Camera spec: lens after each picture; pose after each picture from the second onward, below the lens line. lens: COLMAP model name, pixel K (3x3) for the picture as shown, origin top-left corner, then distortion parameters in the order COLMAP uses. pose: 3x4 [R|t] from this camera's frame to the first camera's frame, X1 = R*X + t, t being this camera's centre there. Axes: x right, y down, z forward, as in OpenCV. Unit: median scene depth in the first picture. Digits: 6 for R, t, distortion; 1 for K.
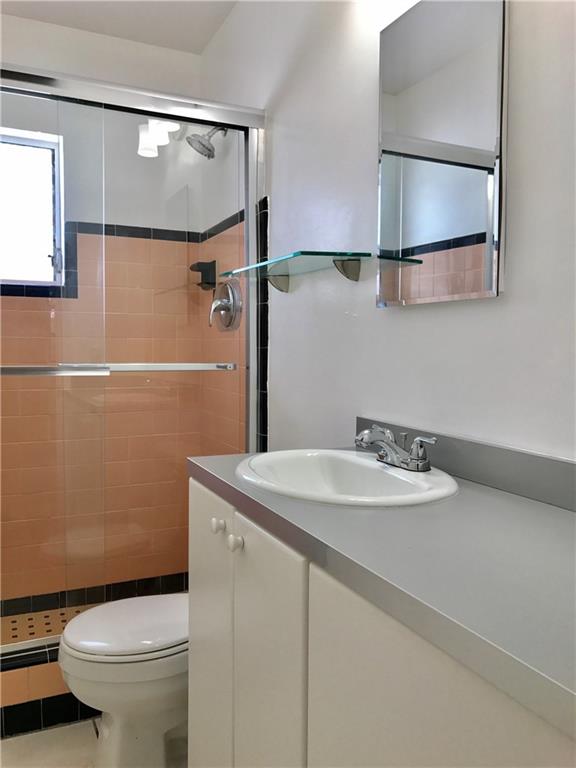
lens RADIAL K [[634.1, 0, 294.7], [0, 634.1, 386.8], [0, 0, 1]] dist [0.034429, -0.032067]
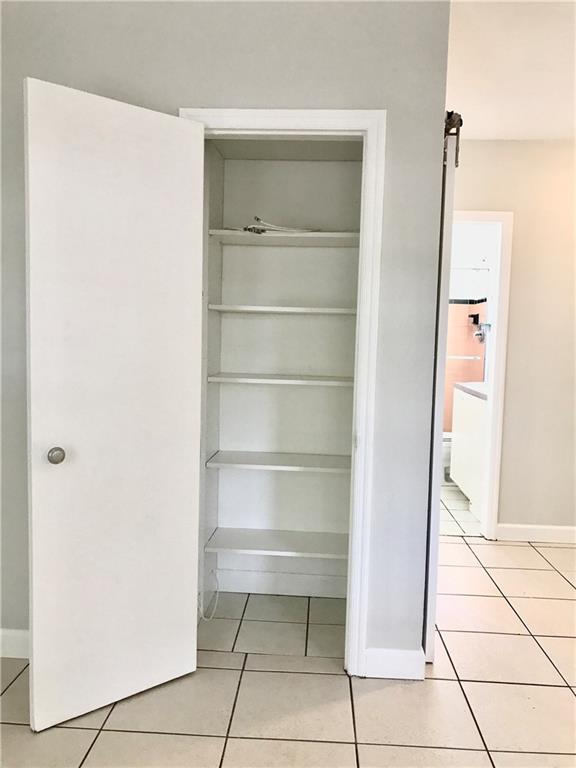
lens RADIAL K [[634.1, 0, 294.2], [0, 634.1, 380.5], [0, 0, 1]] dist [0.034429, -0.032067]
pose [[0.878314, 0.042905, -0.476155, 0.477983], [-0.046444, 0.998911, 0.004339, 0.083569], [0.475823, 0.018304, 0.879351, -1.638652]]
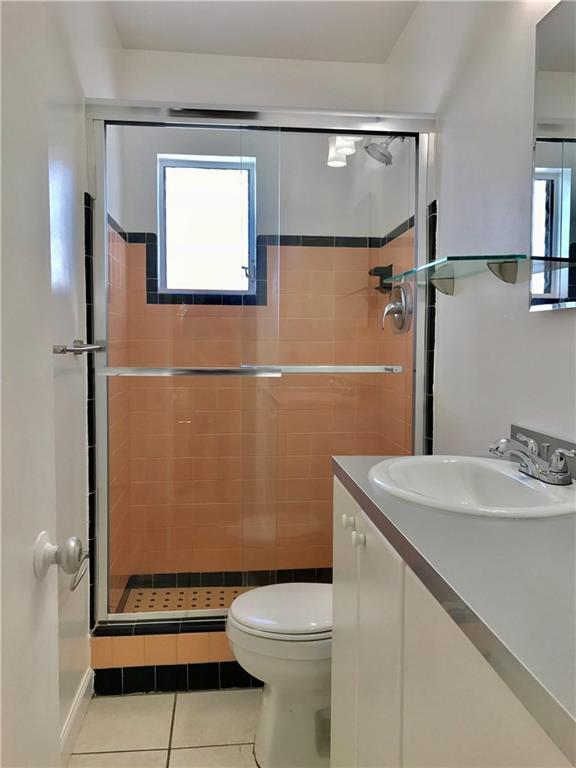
lens RADIAL K [[634.1, 0, 304.3], [0, 634.1, 387.6], [0, 0, 1]] dist [0.034429, -0.032067]
pose [[0.948535, 0.019515, -0.316071, 0.079112], [-0.017995, 0.999808, 0.007725, -0.007773], [0.316161, -0.001640, 0.948704, -0.014831]]
